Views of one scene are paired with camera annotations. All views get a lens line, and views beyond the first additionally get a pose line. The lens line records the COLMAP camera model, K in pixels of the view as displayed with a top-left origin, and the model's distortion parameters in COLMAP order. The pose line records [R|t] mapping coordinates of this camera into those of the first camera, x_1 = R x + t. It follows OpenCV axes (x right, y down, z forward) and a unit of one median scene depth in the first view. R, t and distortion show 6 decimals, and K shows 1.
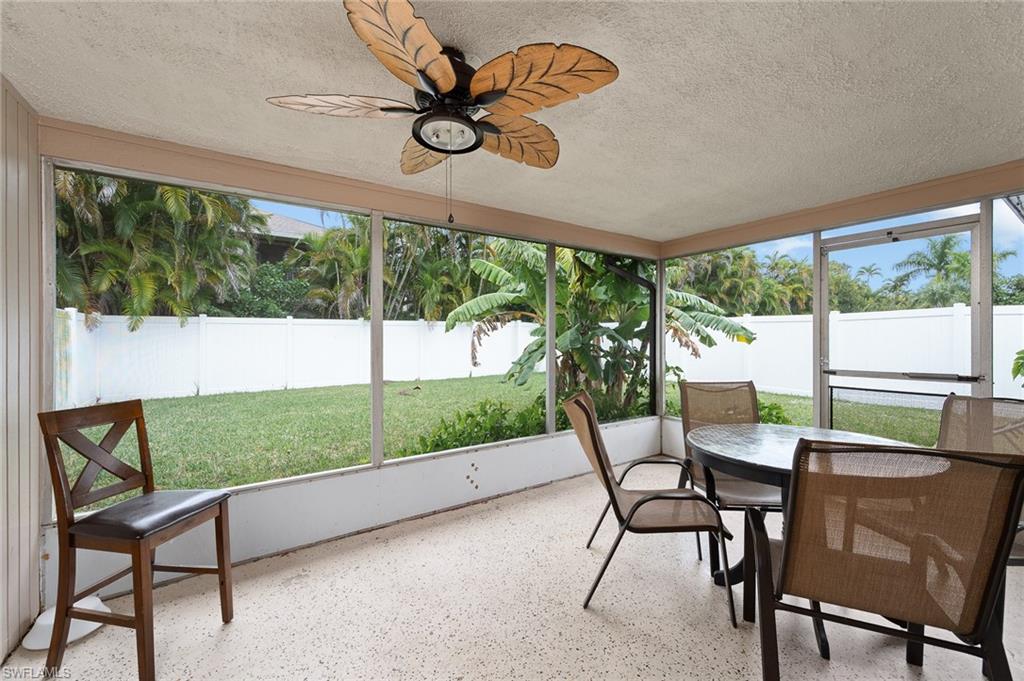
lens RADIAL K [[410.8, 0, 512.6], [0, 410.8, 341.1], [0, 0, 1]] dist [-0.000722, 0.000367]
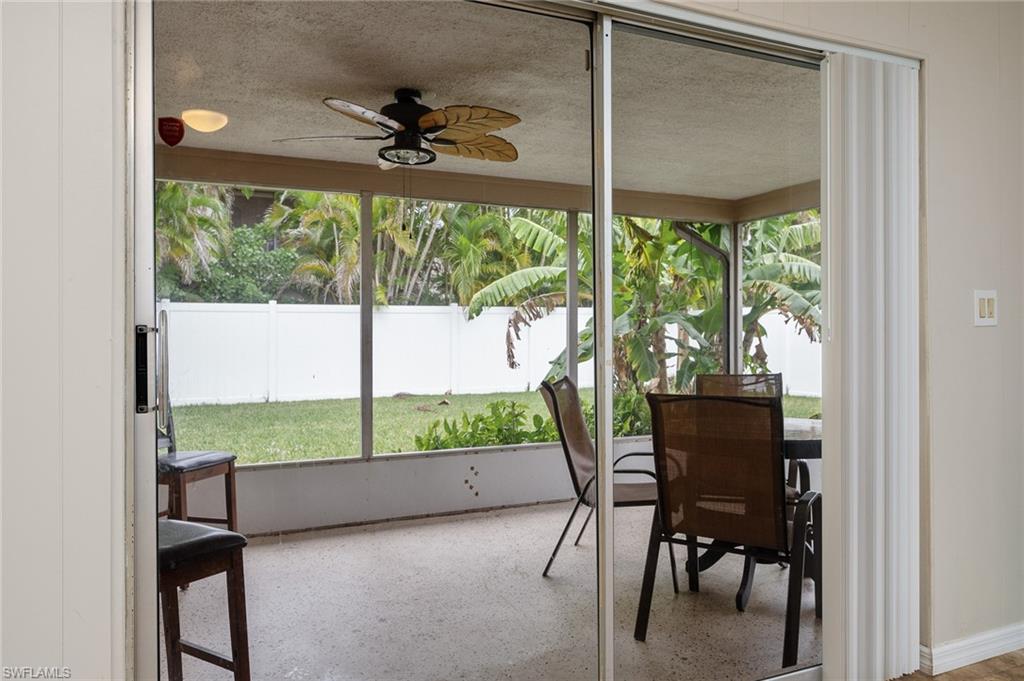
lens RADIAL K [[703.1, 0, 511.1], [0, 703.1, 336.5], [0, 0, 1]] dist [-0.006709, 0.001736]
pose [[0.986586, 0.000693, -0.163243, 0.103824], [-0.001450, 0.999989, -0.004517, 0.010401], [0.163238, 0.004693, 0.986575, -0.215243]]
